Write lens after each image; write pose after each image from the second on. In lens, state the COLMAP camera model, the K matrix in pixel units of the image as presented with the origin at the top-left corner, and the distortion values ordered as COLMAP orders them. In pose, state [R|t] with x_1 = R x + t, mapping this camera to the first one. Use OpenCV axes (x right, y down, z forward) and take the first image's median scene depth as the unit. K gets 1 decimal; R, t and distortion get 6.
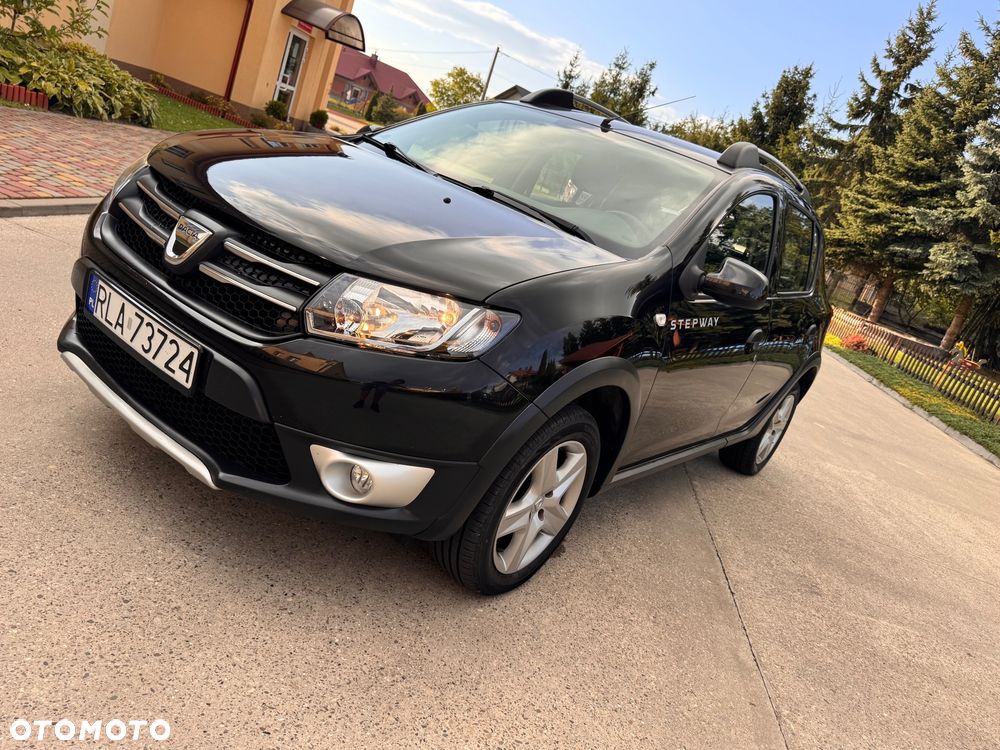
lens RADIAL K [[745.4, 0, 516.9], [0, 745.4, 380.4], [0, 0, 1]] dist [0.009241, -0.009303]
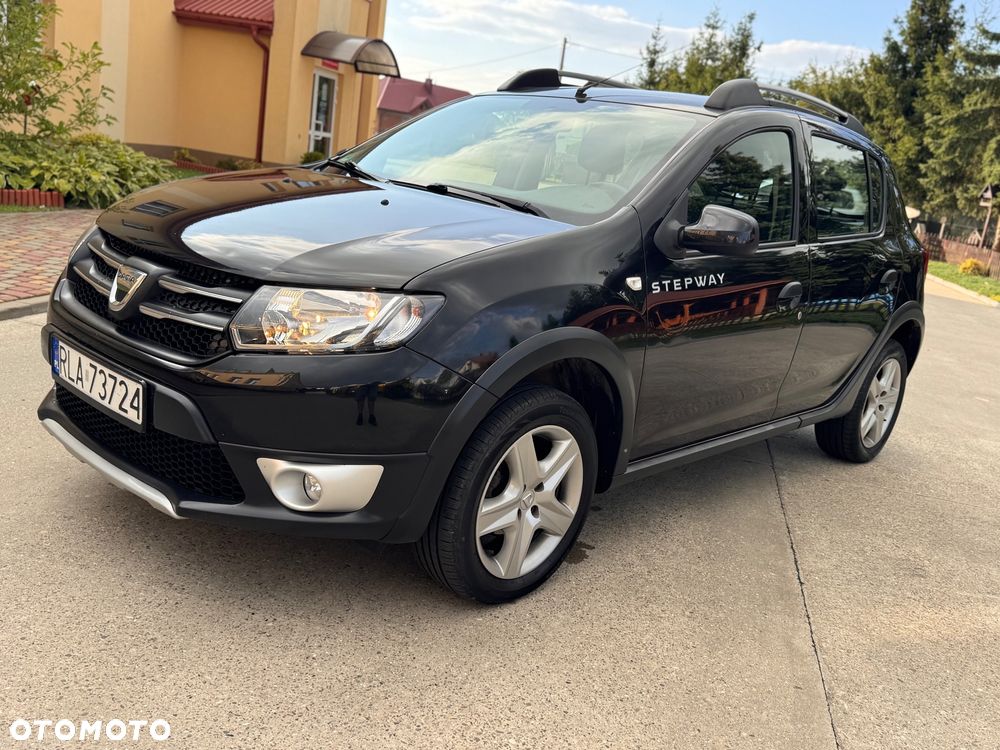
lens RADIAL K [[906.0, 0, 522.3], [0, 906.0, 375.9], [0, 0, 1]] dist [0.044755, -0.063192]
pose [[0.975286, -0.170876, -0.140064, 0.130915], [0.161095, 0.983811, -0.078512, 0.064545], [0.151213, 0.054008, 0.987025, -0.080758]]
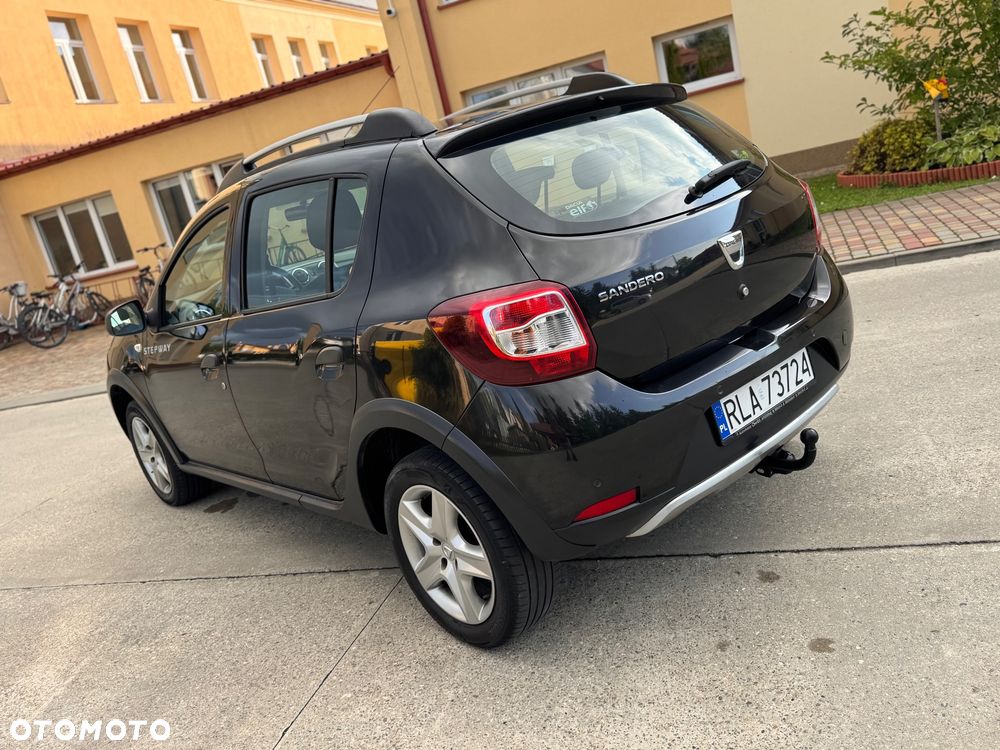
lens RADIAL K [[815.1, 0, 487.1], [0, 815.1, 371.7], [0, 0, 1]] dist [0.001611, -0.006194]
pose [[-0.269247, -0.040465, -0.962221, 1.099616], [-0.119976, 0.992743, -0.008177, -0.071514], [0.955569, 0.113241, -0.272148, 1.457597]]
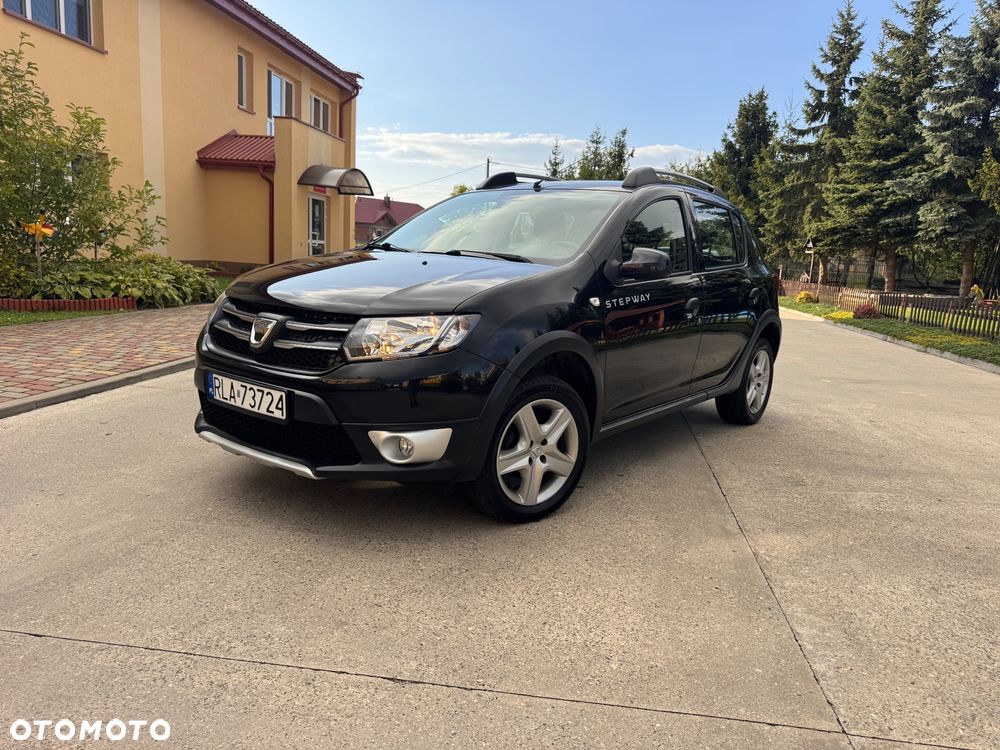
lens RADIAL K [[697.5, 0, 519.5], [0, 697.5, 372.6], [0, 0, 1]] dist [0.063146, -0.095676]
pose [[0.959499, -0.273534, -0.067388, 0.073262], [0.264031, 0.956580, -0.123456, 0.112887], [0.098231, 0.100664, 0.990059, -0.194160]]
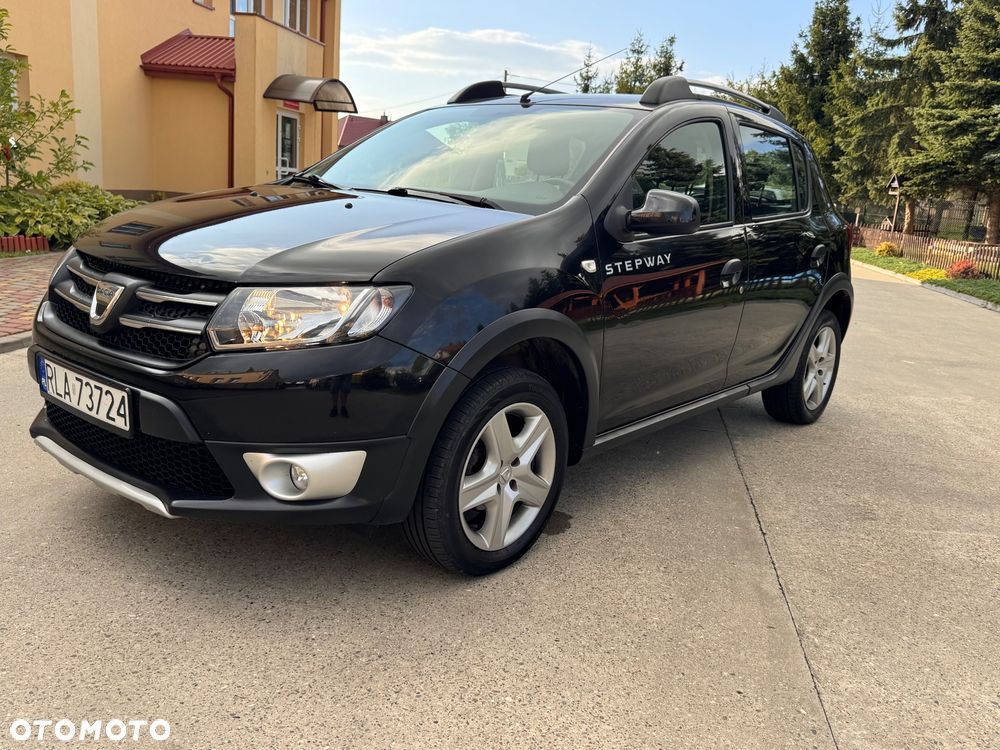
lens RADIAL K [[827.5, 0, 520.8], [0, 827.5, 374.6], [0, 0, 1]] dist [0.042766, -0.058596]
pose [[0.963477, -0.247182, -0.103023, 0.122861], [0.239955, 0.967673, -0.077655, 0.081121], [0.118887, 0.050098, 0.991643, -0.059451]]
